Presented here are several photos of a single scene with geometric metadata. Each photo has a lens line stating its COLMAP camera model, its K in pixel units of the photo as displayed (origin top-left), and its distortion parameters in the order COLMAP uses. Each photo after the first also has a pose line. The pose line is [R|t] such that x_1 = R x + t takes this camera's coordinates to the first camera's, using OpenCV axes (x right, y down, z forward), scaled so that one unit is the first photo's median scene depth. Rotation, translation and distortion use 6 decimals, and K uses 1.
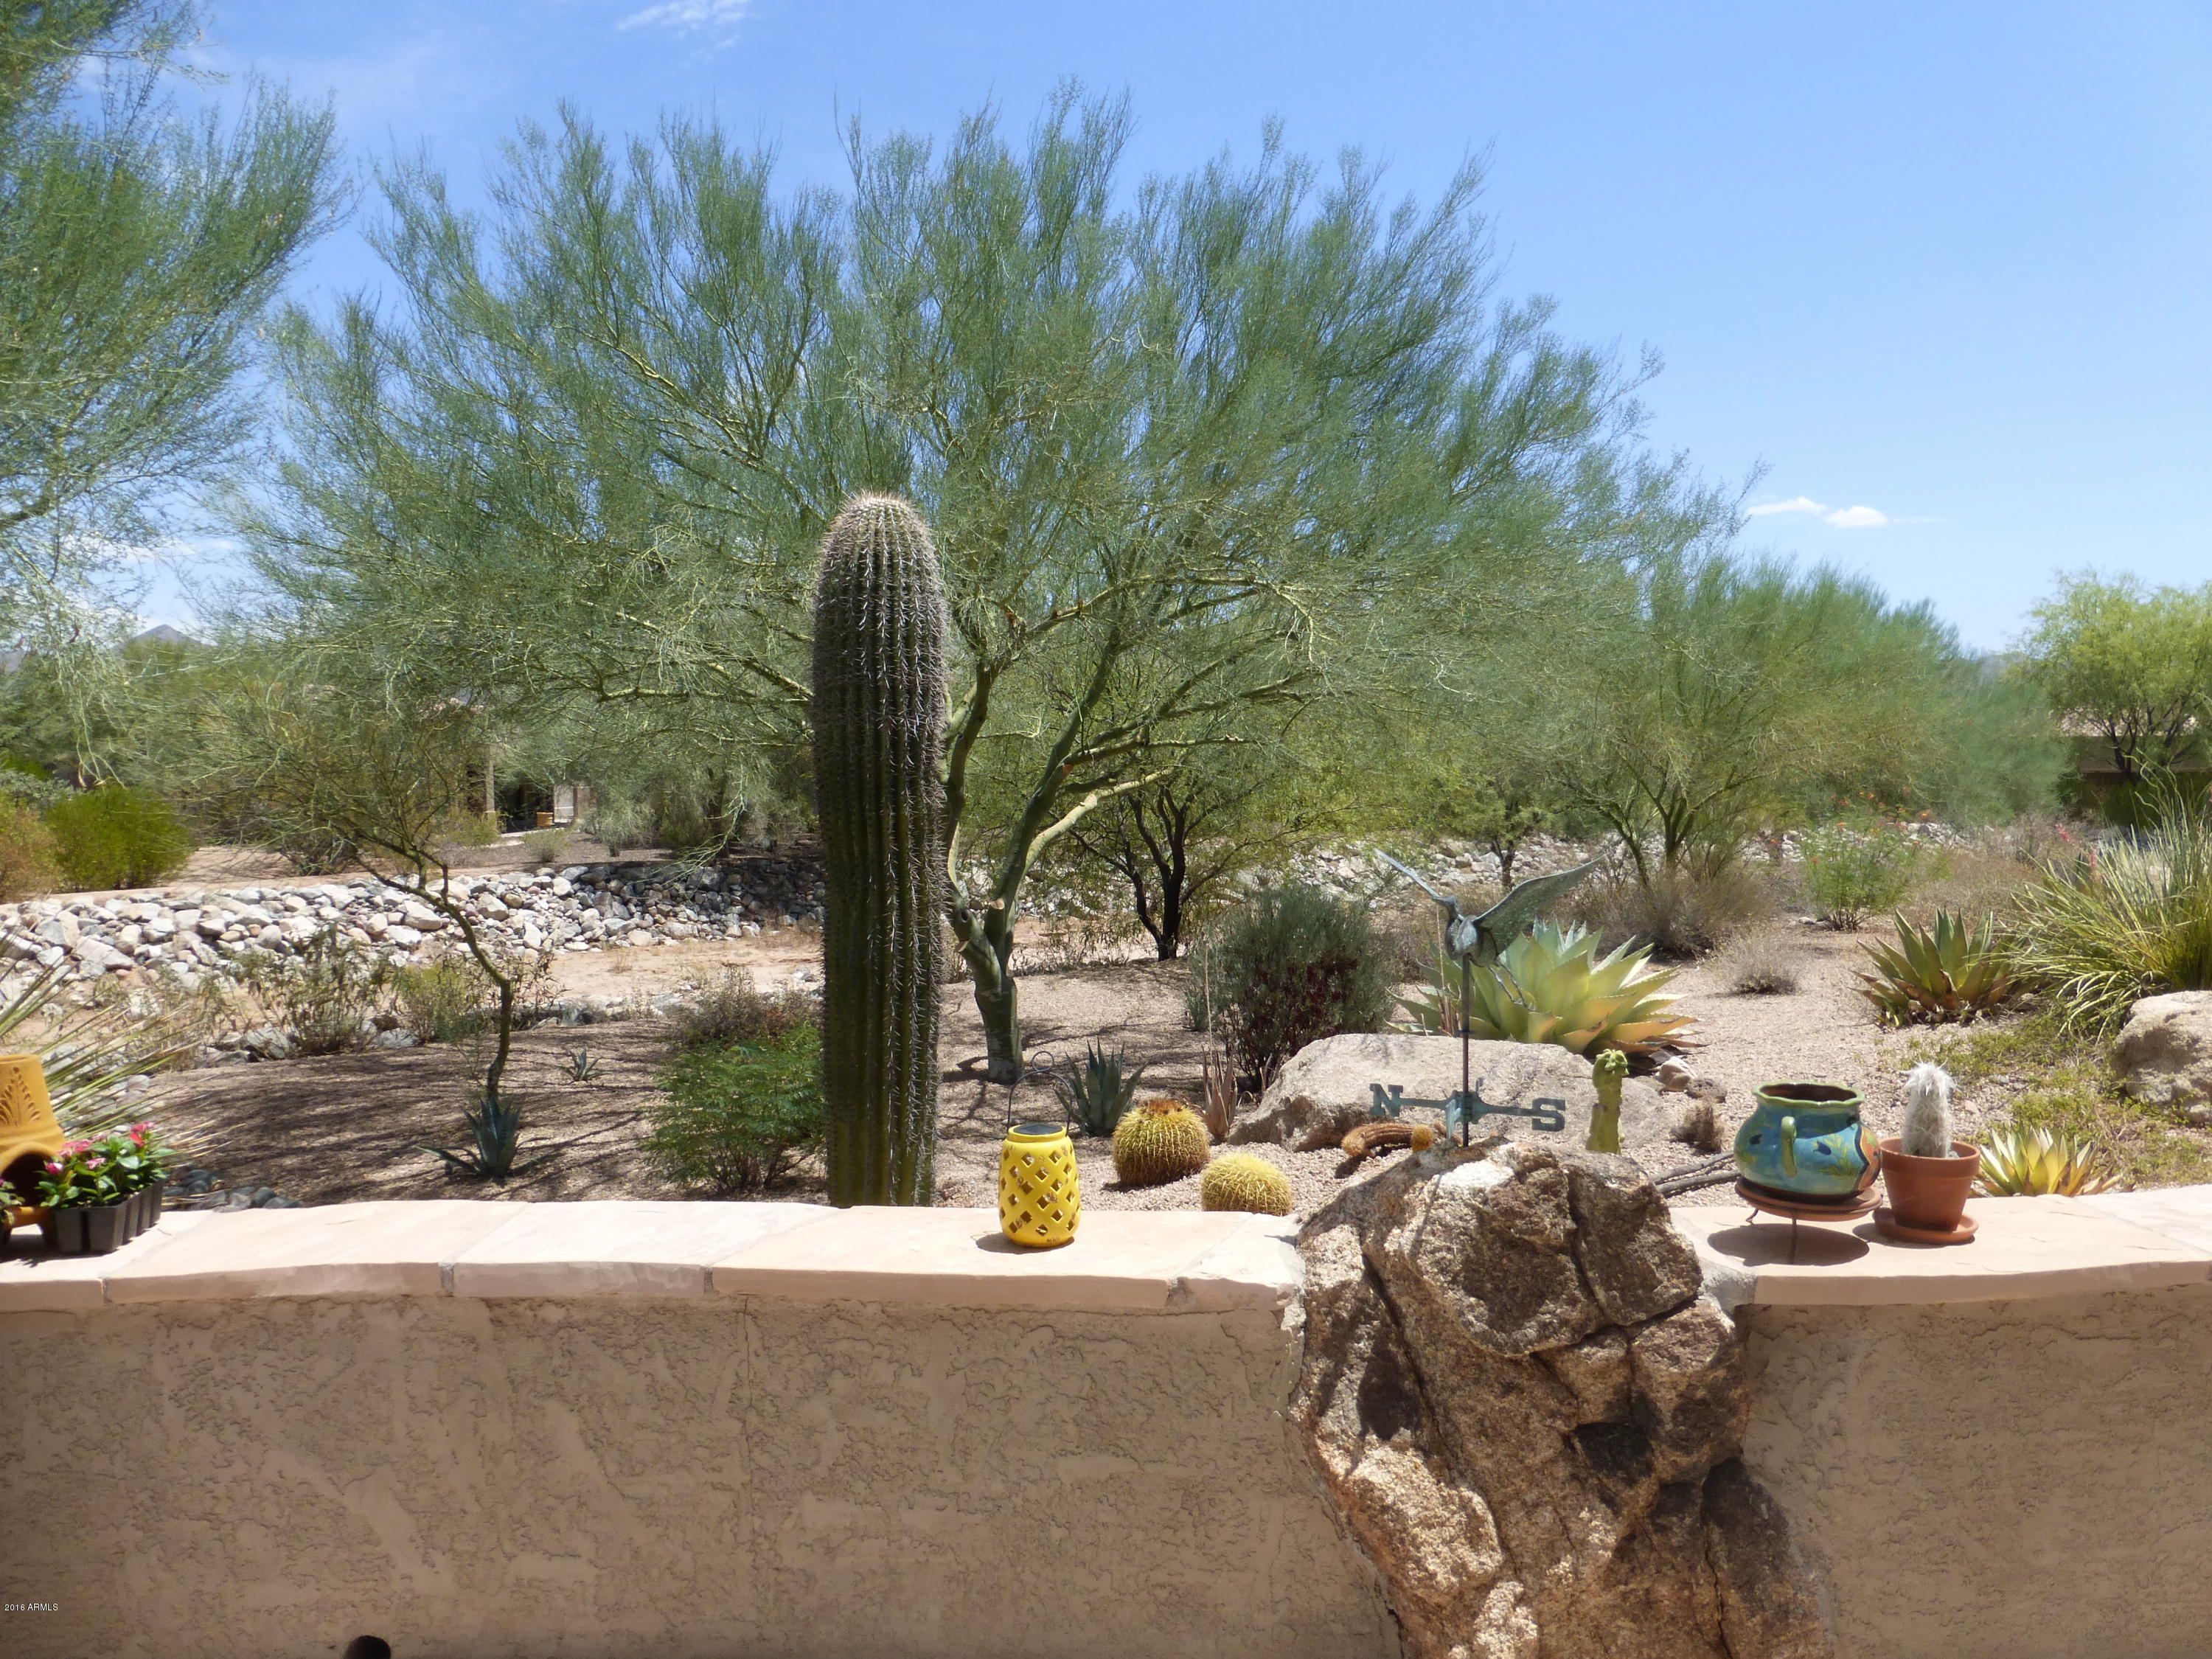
lens RADIAL K [[1598.0, 0, 1116.6], [0, 1598.0, 824.2], [0, 0, 1]] dist [-0.053430, 0.055794]
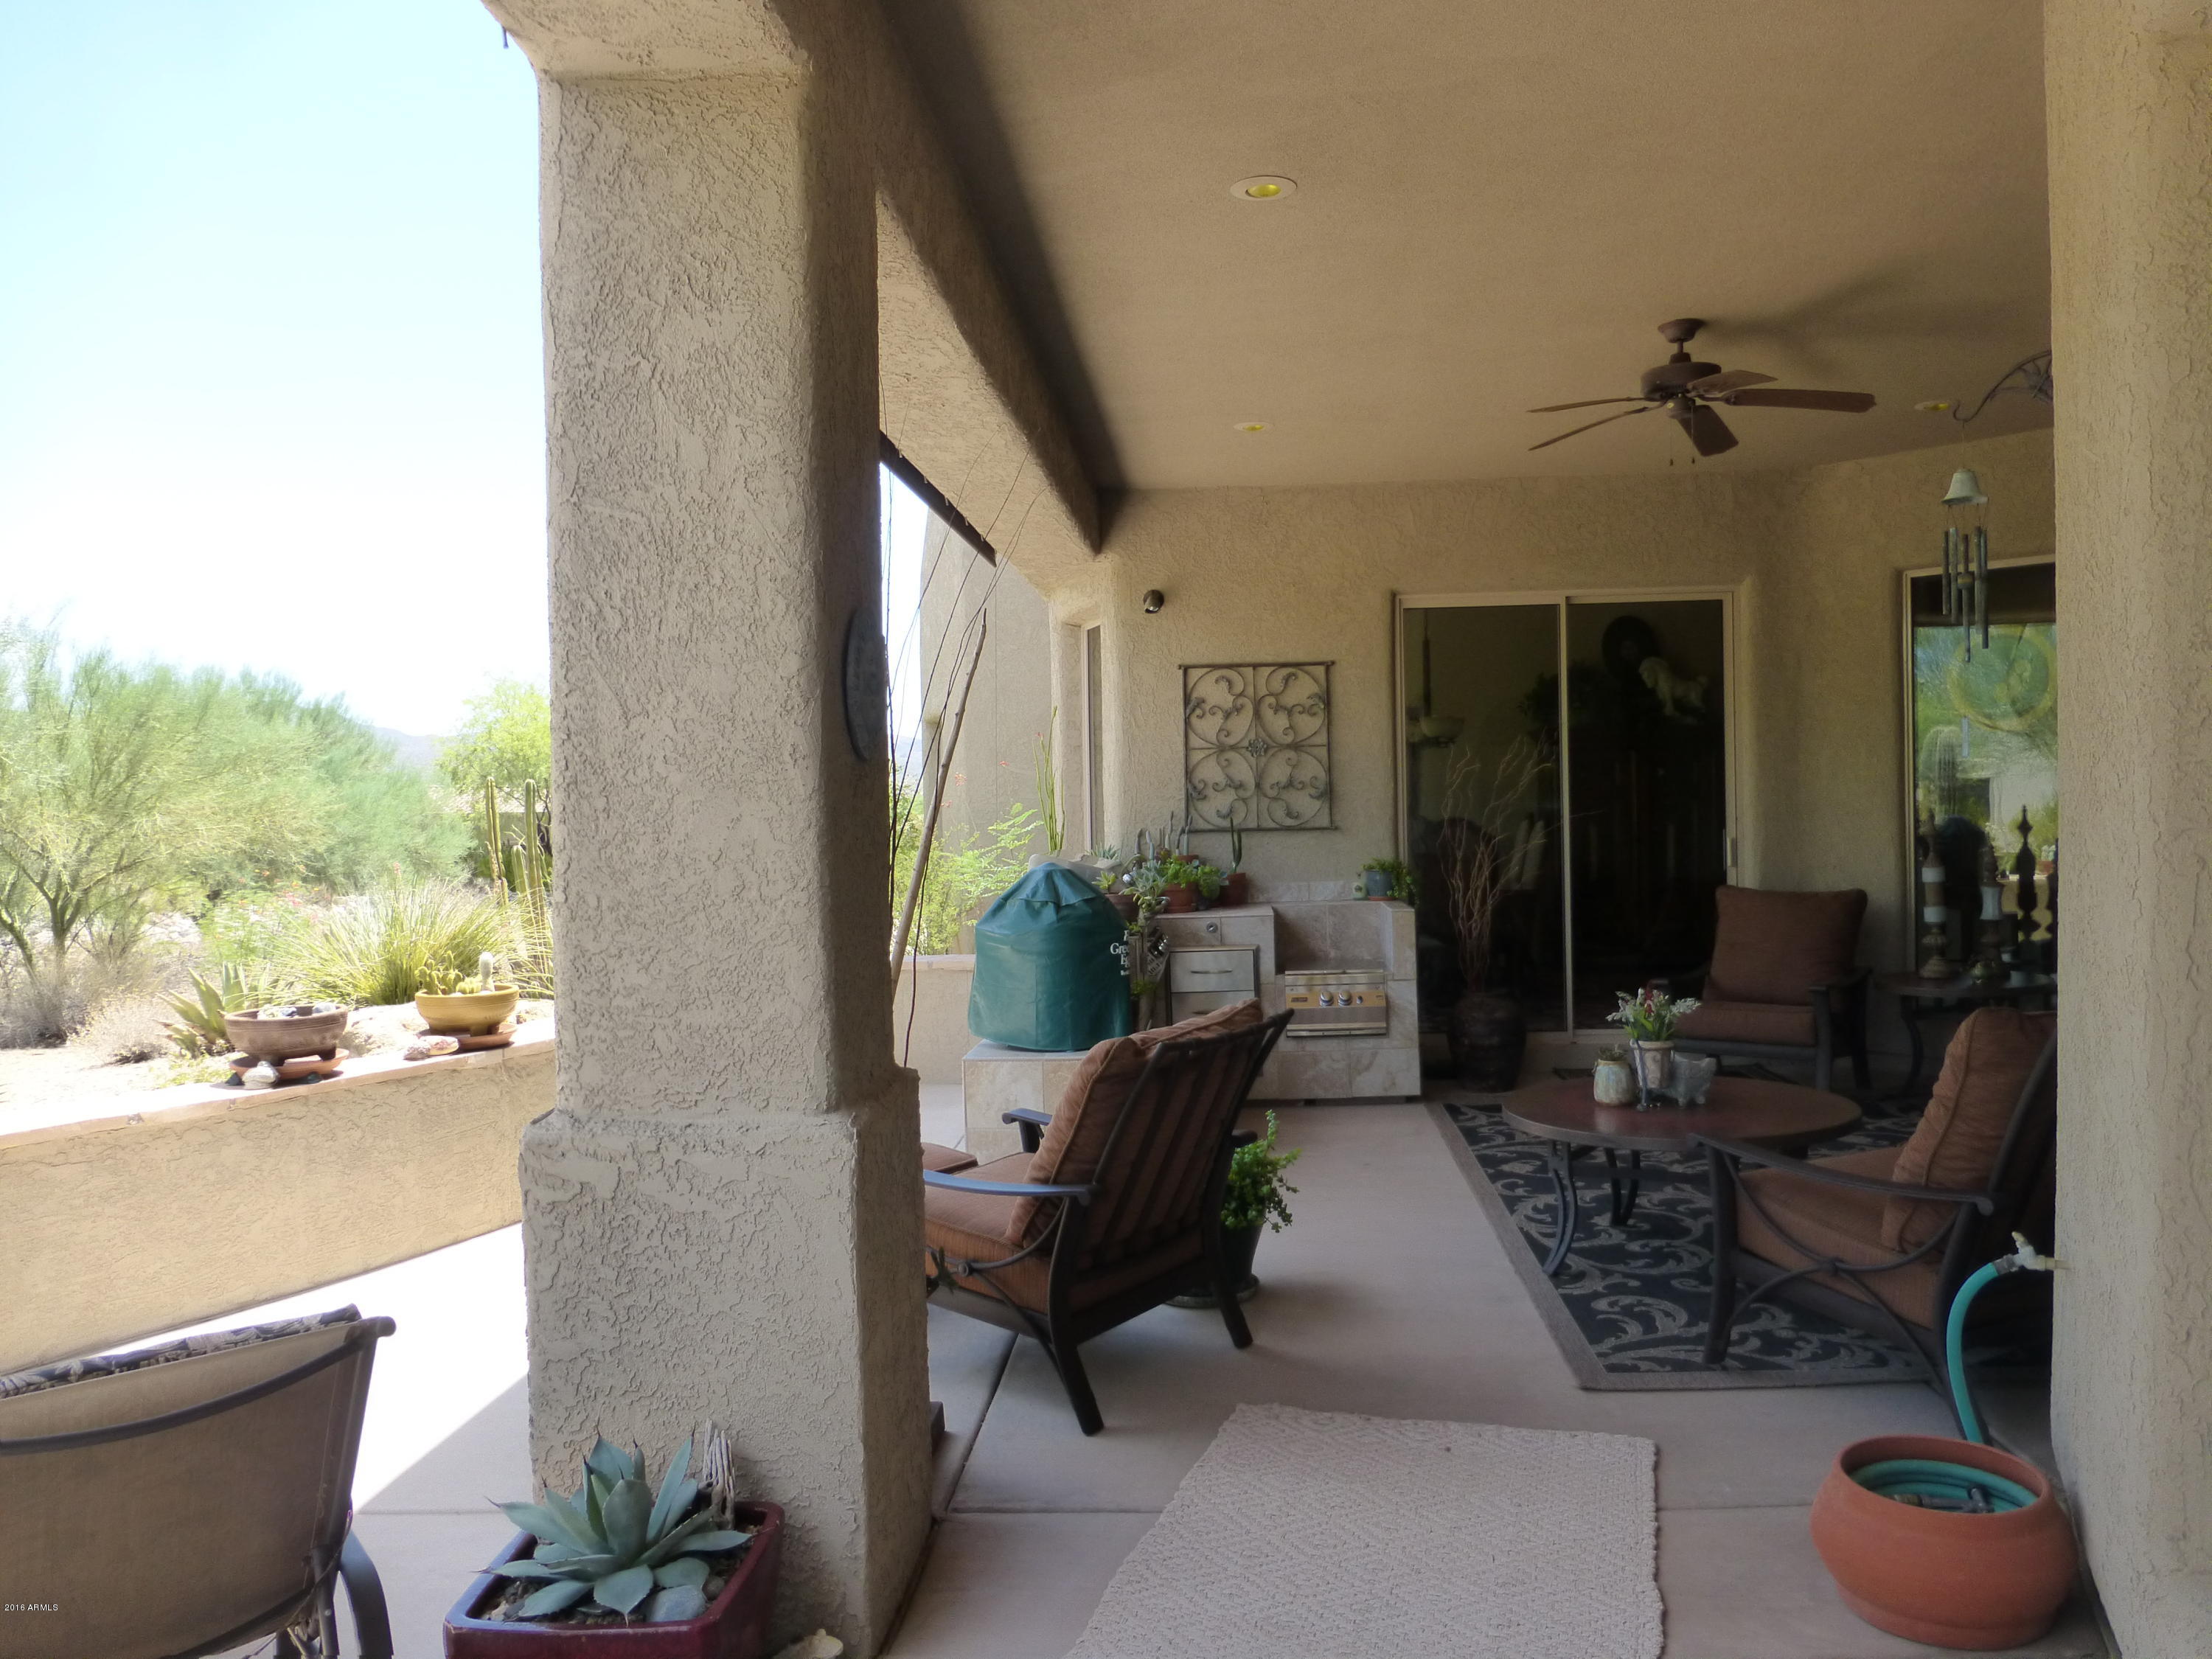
lens RADIAL K [[1598.0, 0, 1116.6], [0, 1598.0, 824.2], [0, 0, 1]] dist [-0.053430, 0.055794]
pose [[0.626089, -0.010356, 0.779683, -0.065911], [0.046803, 0.998608, -0.024319, 0.019280], [-0.778346, 0.051718, 0.625702, -1.181546]]
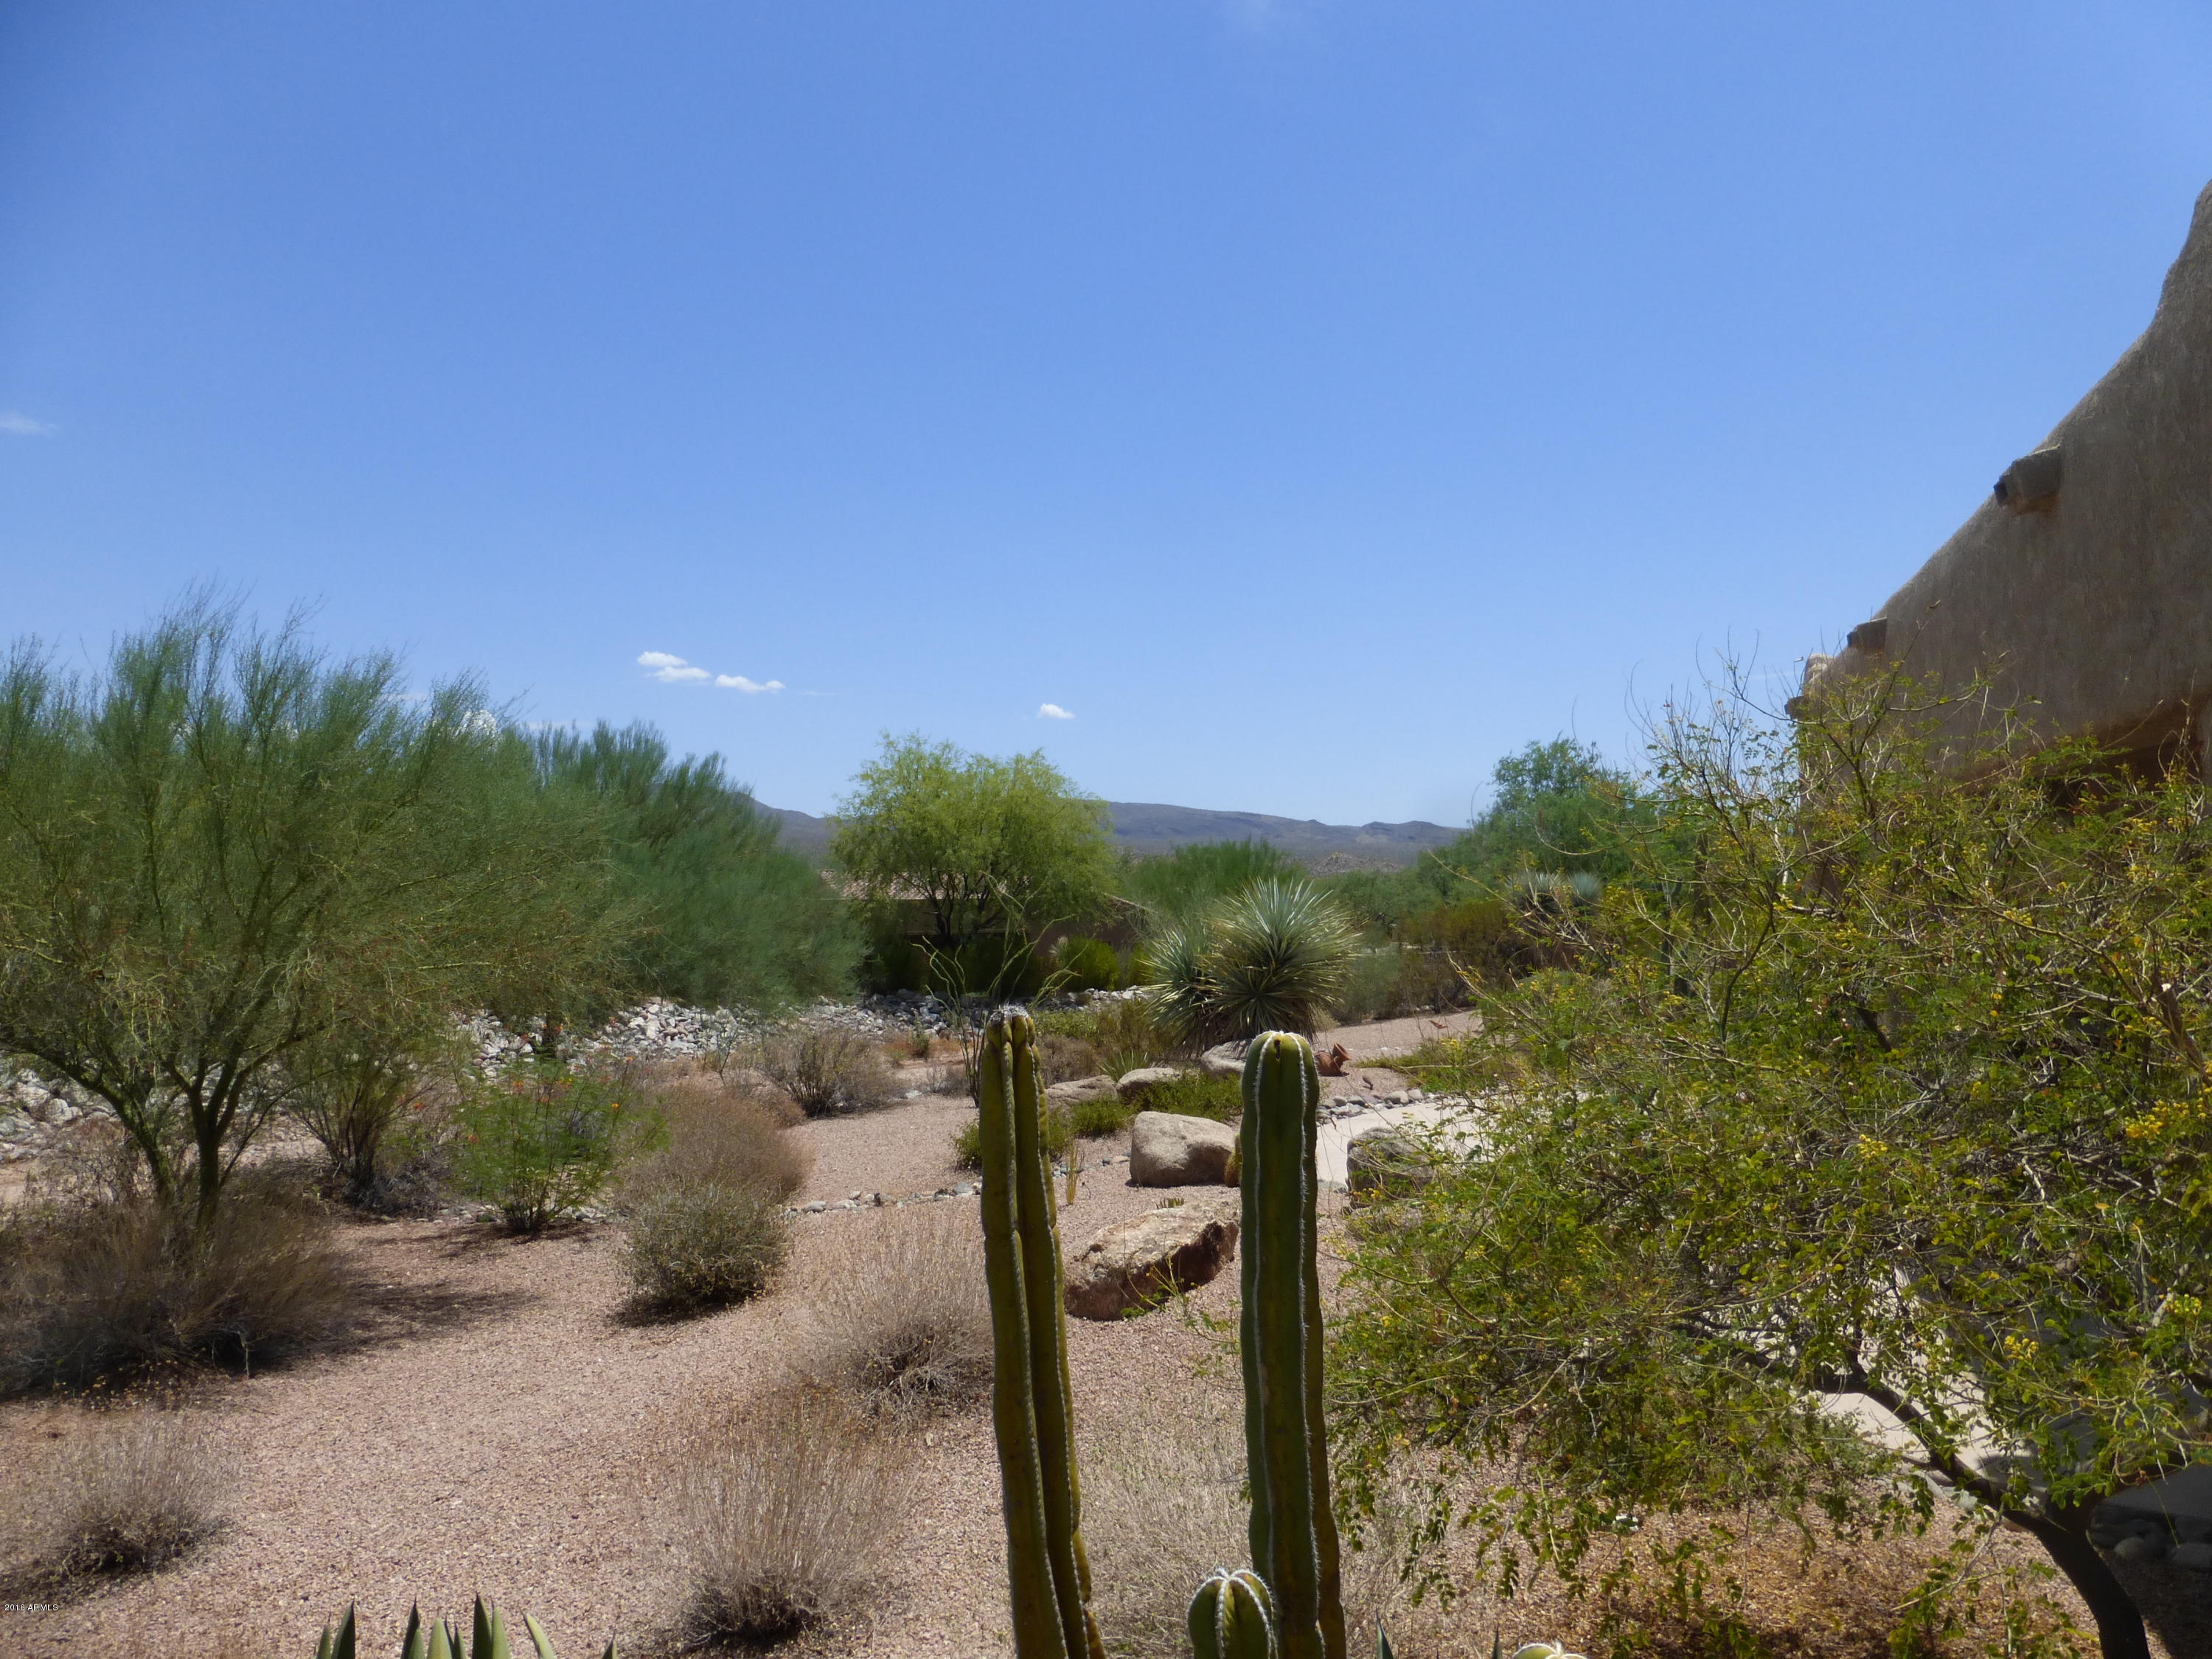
lens RADIAL K [[1598.0, 0, 1116.6], [0, 1598.0, 824.2], [0, 0, 1]] dist [-0.053430, 0.055794]
pose [[0.788434, 0.024213, 0.614642, 2.023927], [0.034539, 0.995906, -0.083537, -0.331540], [-0.614148, 0.087093, 0.784370, 2.577059]]
